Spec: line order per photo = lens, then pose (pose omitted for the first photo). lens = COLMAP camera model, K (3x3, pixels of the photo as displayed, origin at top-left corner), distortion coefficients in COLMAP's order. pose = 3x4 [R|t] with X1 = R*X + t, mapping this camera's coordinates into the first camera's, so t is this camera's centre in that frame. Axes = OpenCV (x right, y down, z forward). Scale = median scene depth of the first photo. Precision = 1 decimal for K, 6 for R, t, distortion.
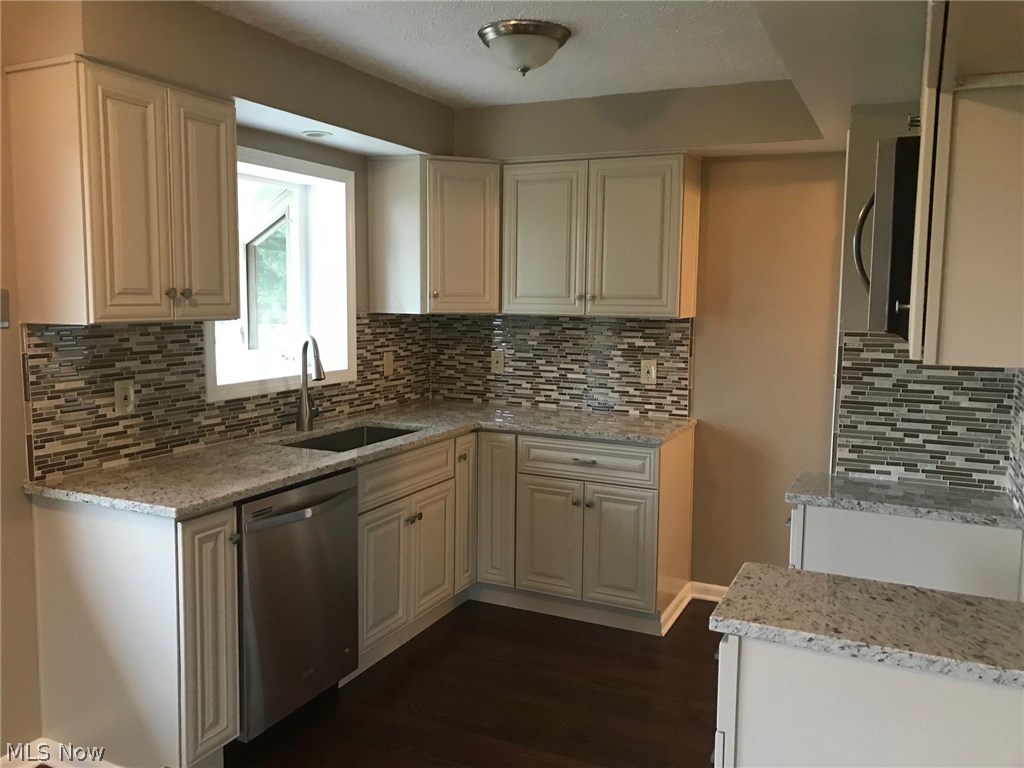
lens RADIAL K [[838.1, 0, 516.1], [0, 838.1, 380.6], [0, 0, 1]] dist [0.048879, -0.063747]
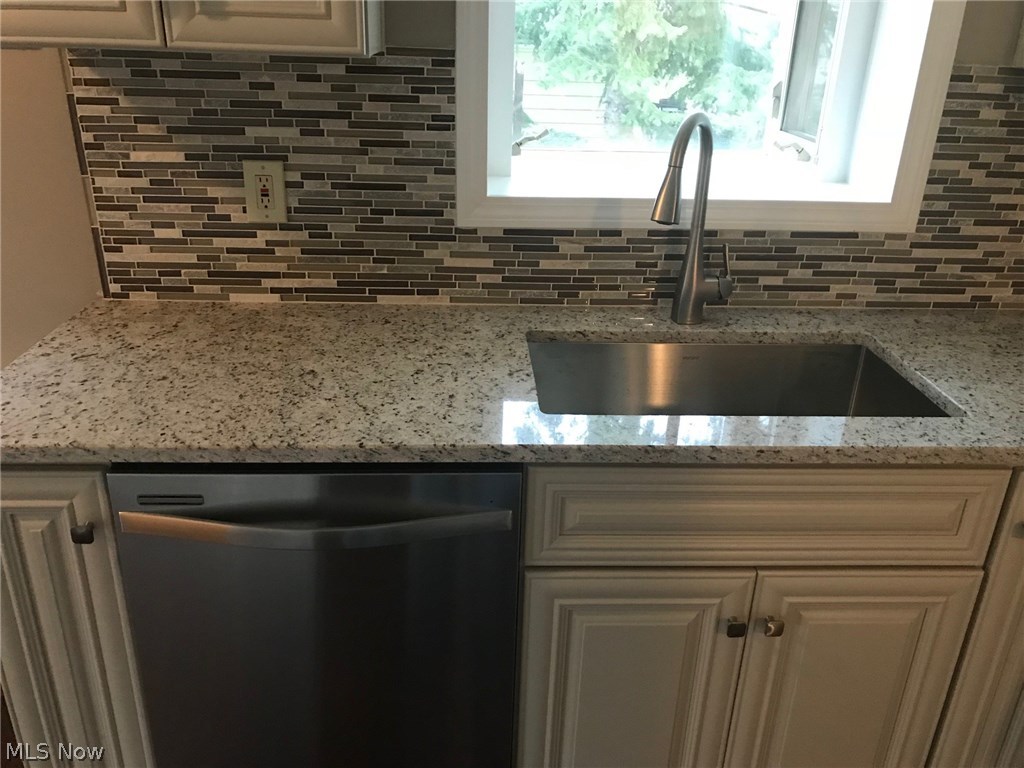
lens RADIAL K [[838.1, 0, 513.2], [0, 838.1, 383.3], [0, 0, 1]] dist [0.048879, -0.063747]
pose [[0.469925, 0.355303, -0.808041, 0.105591], [-0.115256, 0.932274, 0.342902, -0.063264], [0.875150, -0.068007, 0.479049, 0.732929]]
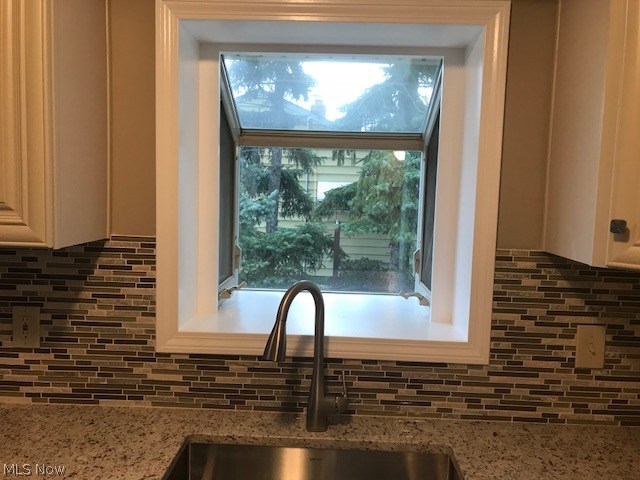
lens RADIAL K [[523.8, 0, 317.6], [0, 523.8, 235.0], [0, 0, 1]] dist [0.048879, -0.063747]
pose [[0.396864, 0.077494, -0.914600, 0.107278], [-0.119986, 0.992259, 0.032010, -0.103932], [0.910001, 0.097036, 0.403090, 0.884481]]
